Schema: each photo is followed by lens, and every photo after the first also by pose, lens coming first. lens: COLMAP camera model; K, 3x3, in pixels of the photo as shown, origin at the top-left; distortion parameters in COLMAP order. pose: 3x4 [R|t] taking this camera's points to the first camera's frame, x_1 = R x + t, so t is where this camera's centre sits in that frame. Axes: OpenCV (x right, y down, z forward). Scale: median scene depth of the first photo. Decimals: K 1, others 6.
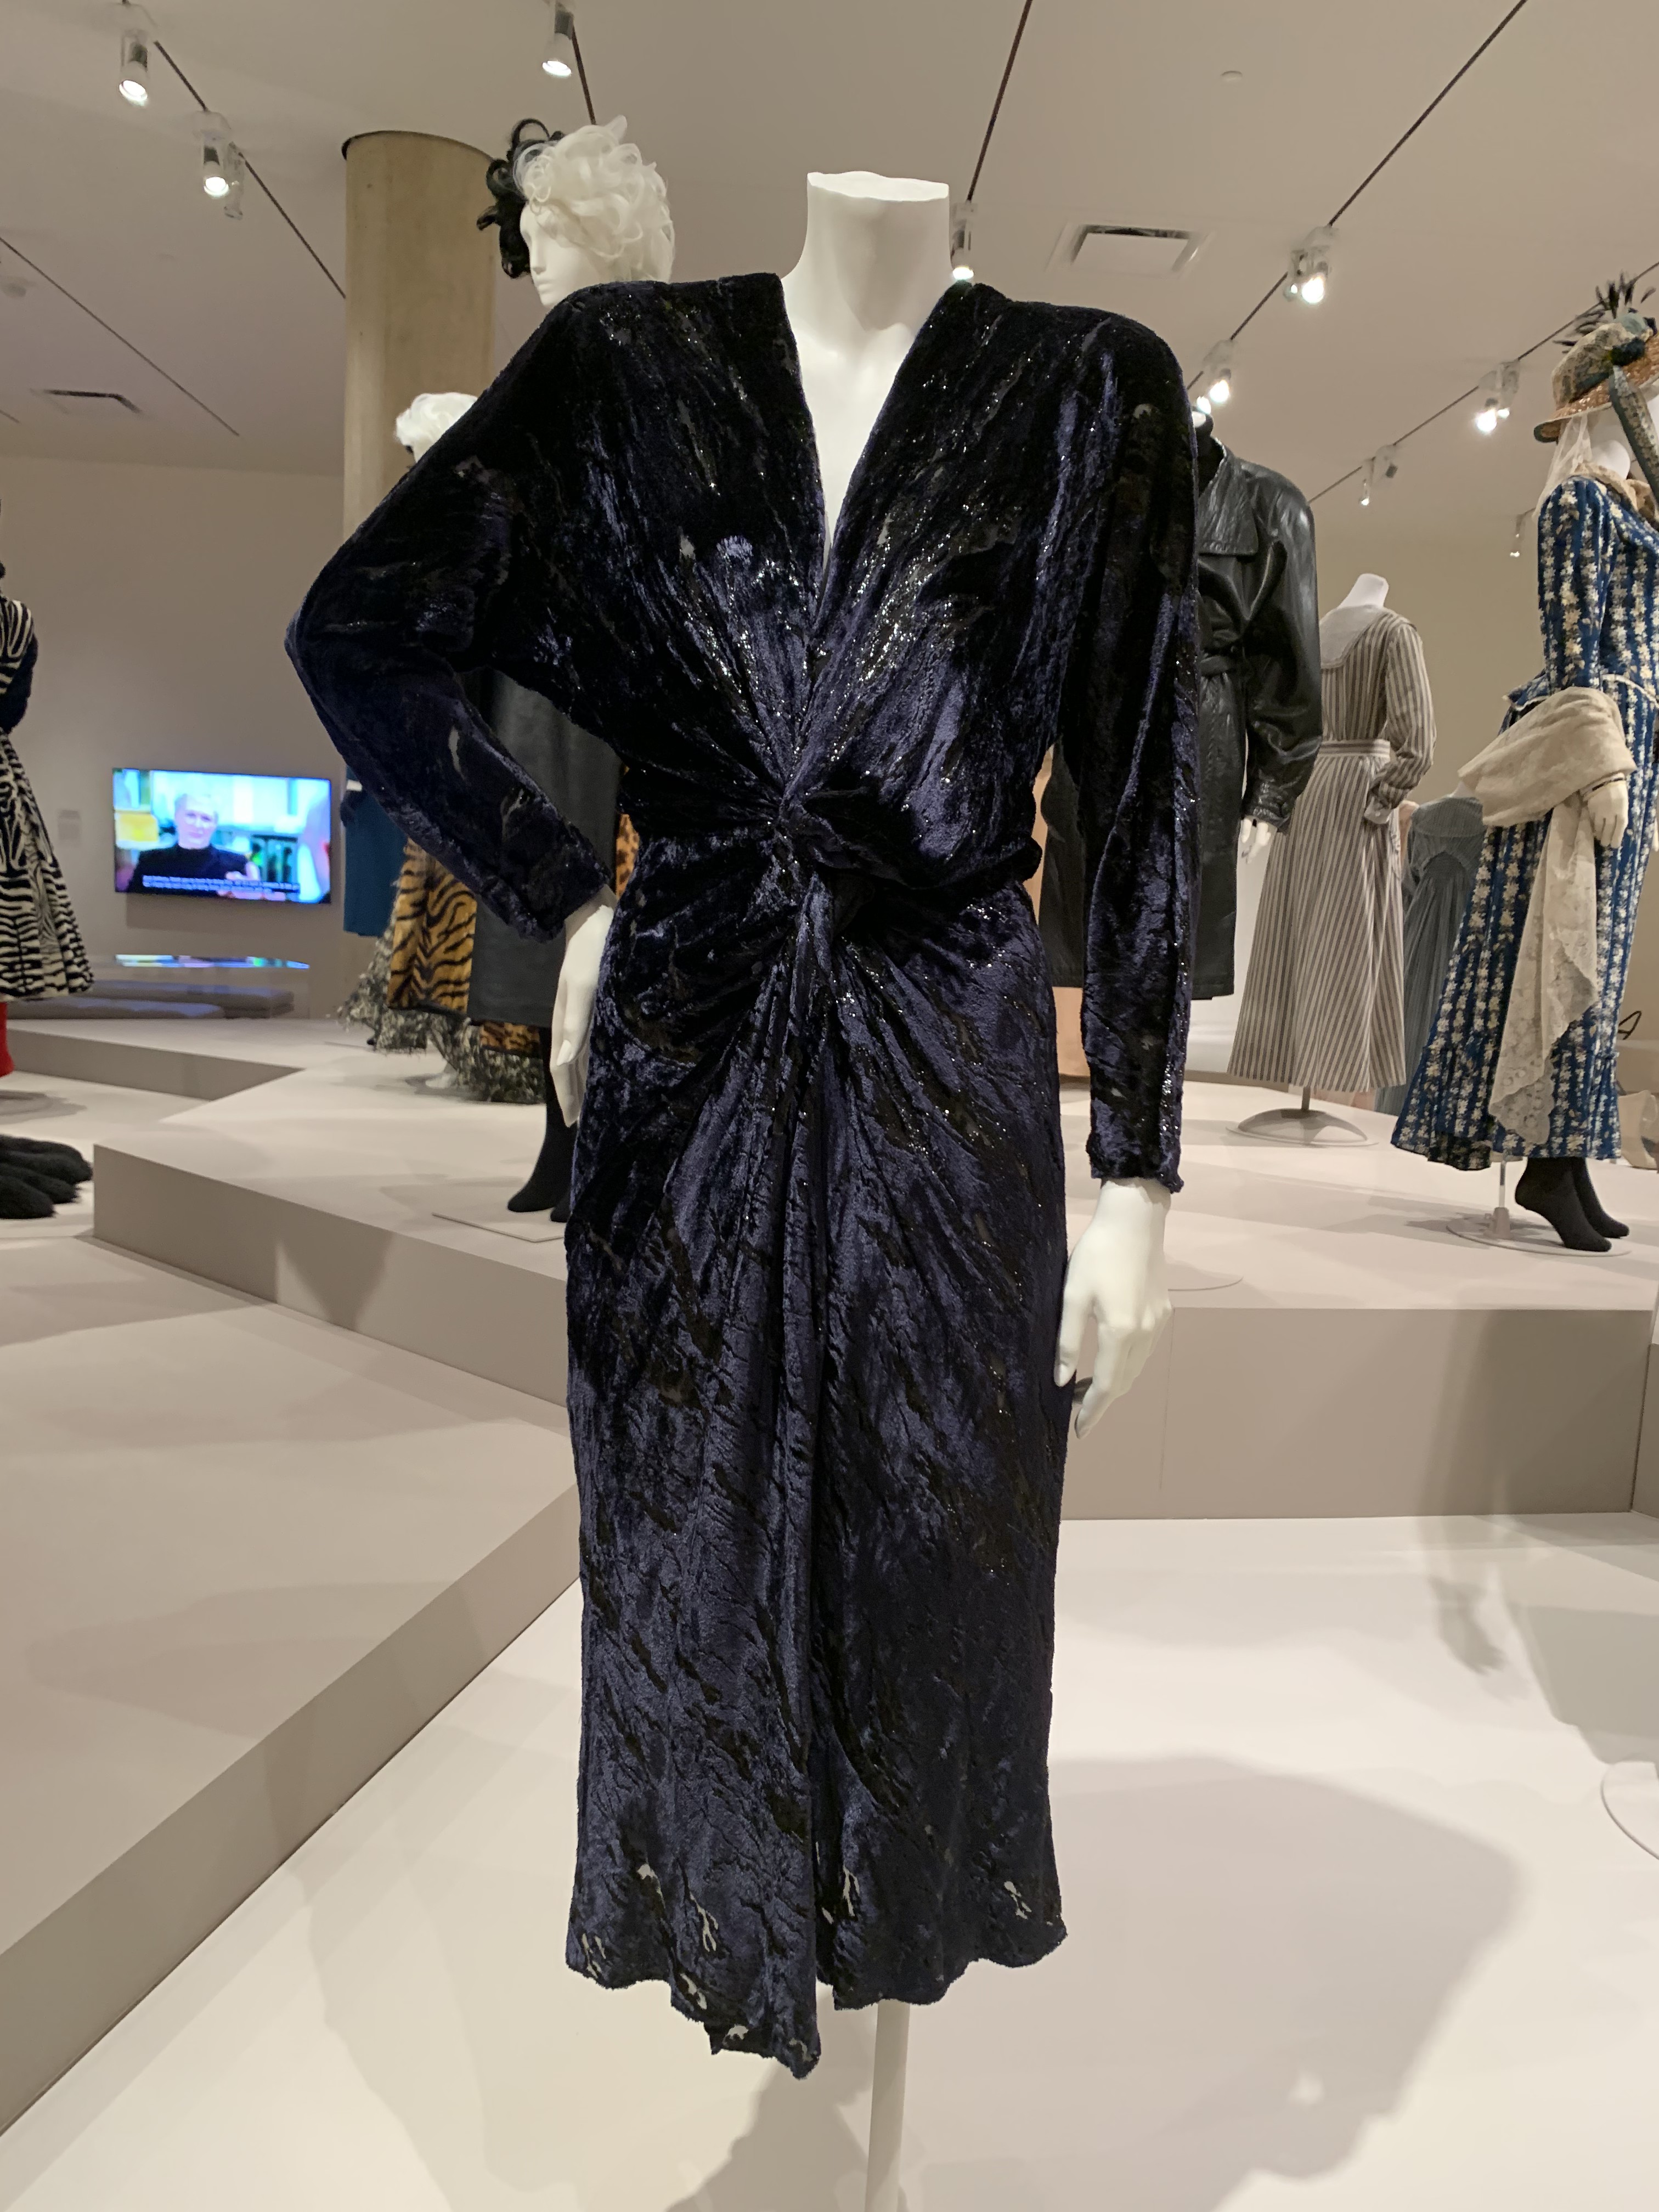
lens RADIAL K [[1715.5, 0, 829.5], [0, 1715.5, 1106.0], [0, 0, 1]] dist [0.006048, -0.010457]
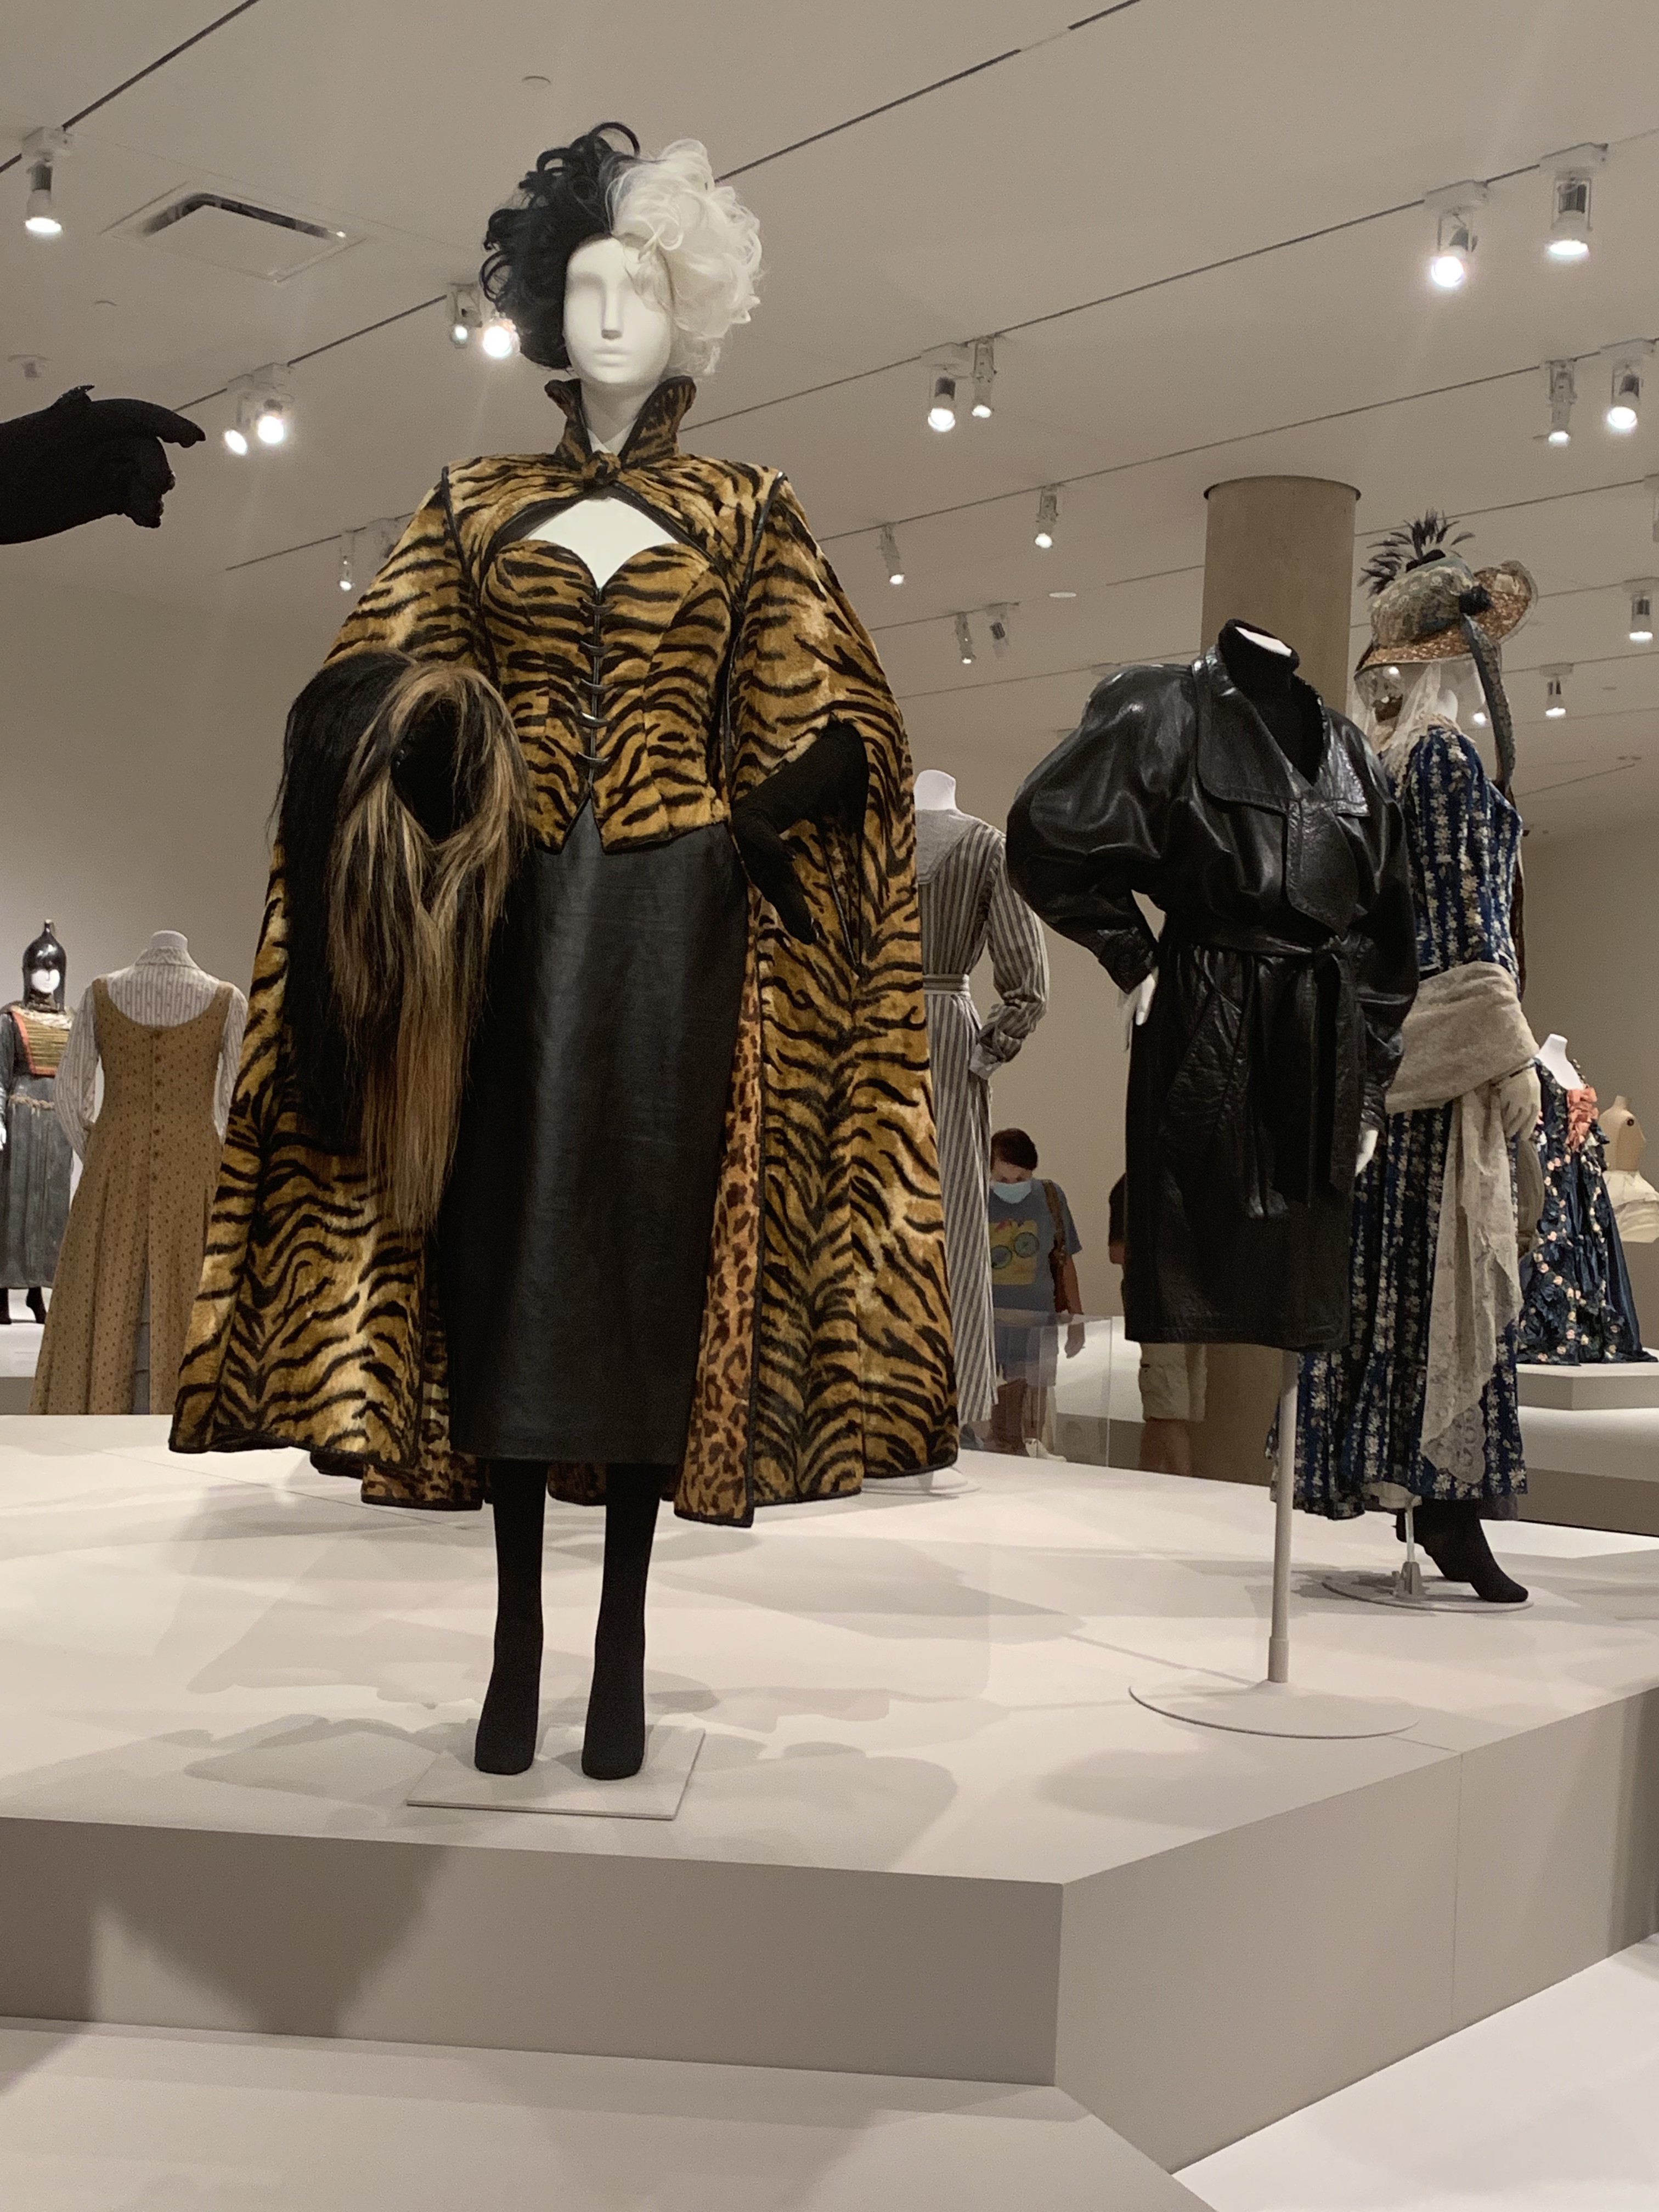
lens RADIAL K [[2475.0, 0, 823.8], [0, 2475.0, 1046.5], [0, 0, 1]] dist [0.149844, -0.412908]
pose [[0.791804, 0.003351, 0.610765, -0.614088], [0.078300, 0.991177, -0.106947, -0.086683], [-0.605735, 0.132504, 0.784556, 0.192153]]
